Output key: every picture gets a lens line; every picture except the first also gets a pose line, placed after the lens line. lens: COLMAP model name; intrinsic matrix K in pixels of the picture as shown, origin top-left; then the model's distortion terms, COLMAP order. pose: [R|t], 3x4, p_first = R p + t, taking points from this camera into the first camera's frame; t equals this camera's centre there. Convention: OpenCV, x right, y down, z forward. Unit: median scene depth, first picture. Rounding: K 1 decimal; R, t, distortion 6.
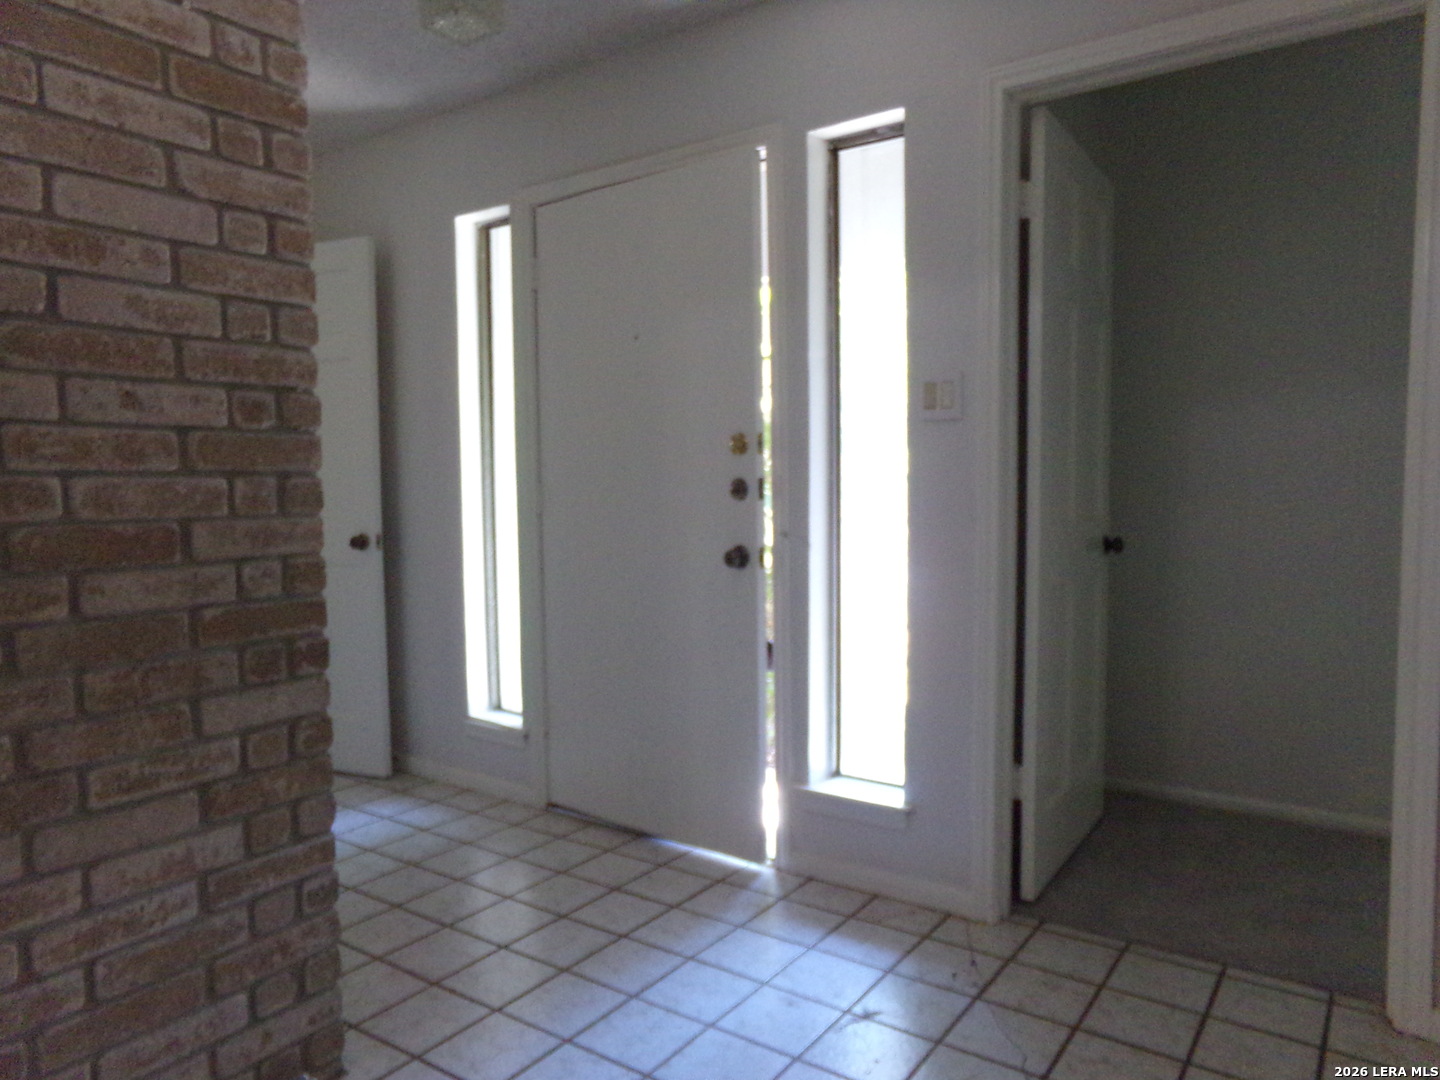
lens RADIAL K [[976.6, 0, 720.0], [0, 976.6, 540.0], [0, 0, 1]] dist [-0.053363, 0.114520]
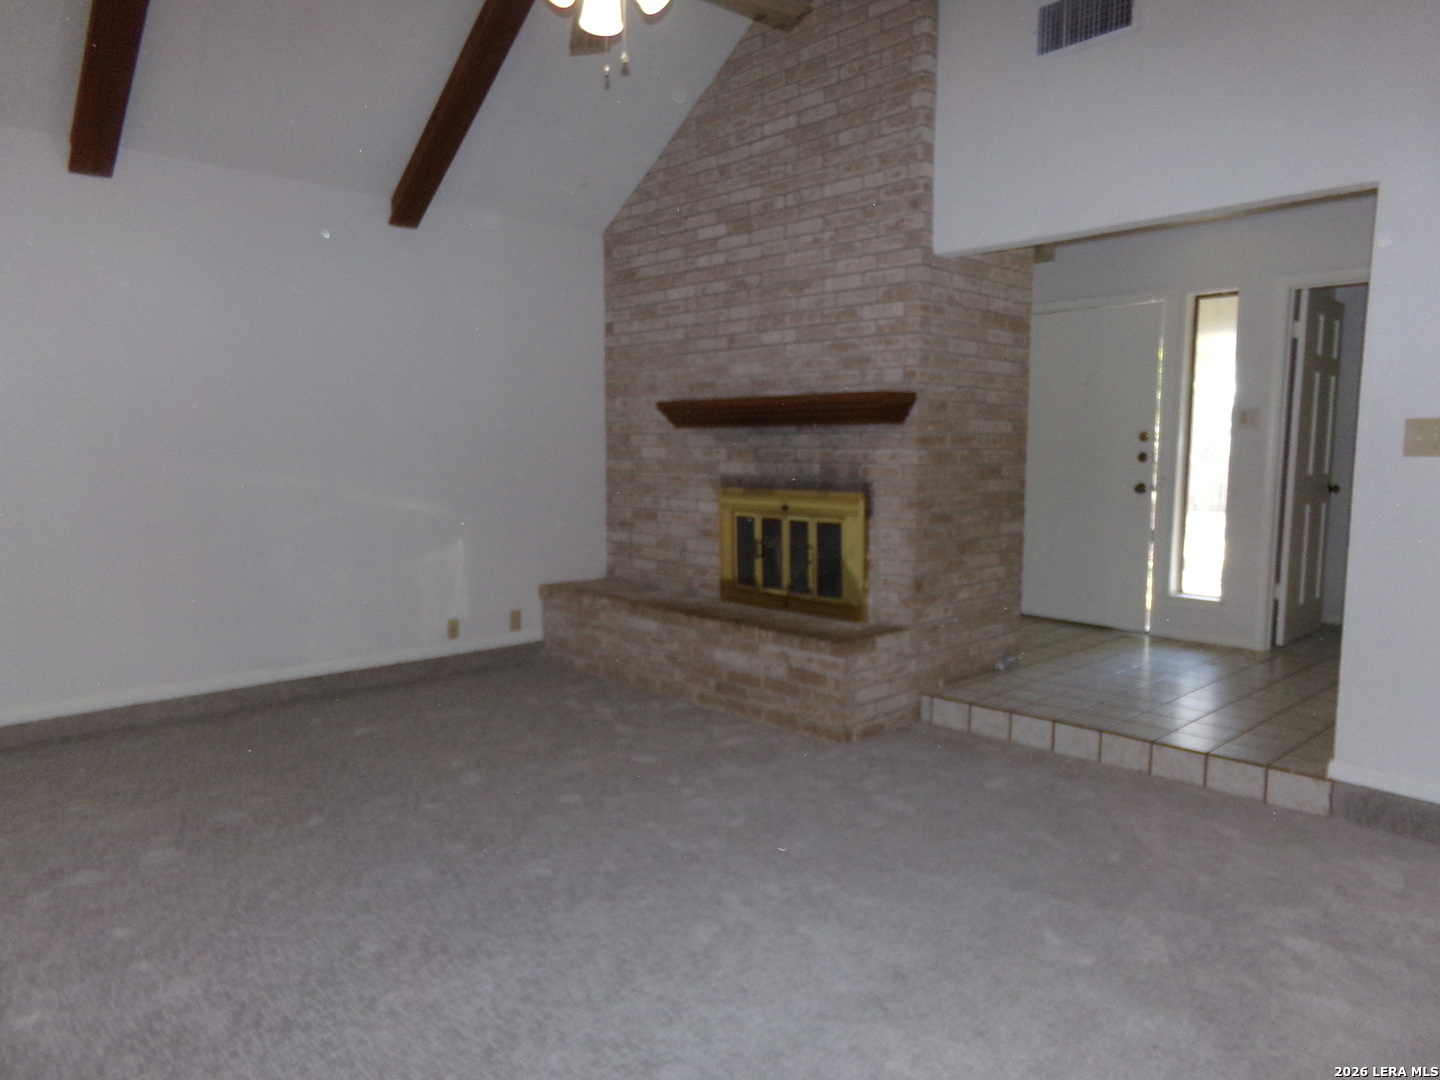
lens RADIAL K [[983.2, 0, 720.0], [0, 983.2, 540.0], [0, 0, 1]] dist [-0.129144, 0.286831]
pose [[0.982199, 0.037023, -0.184161, -0.835907], [-0.029615, 0.998644, 0.042816, 0.113813], [0.185496, -0.036600, 0.981963, -2.192643]]
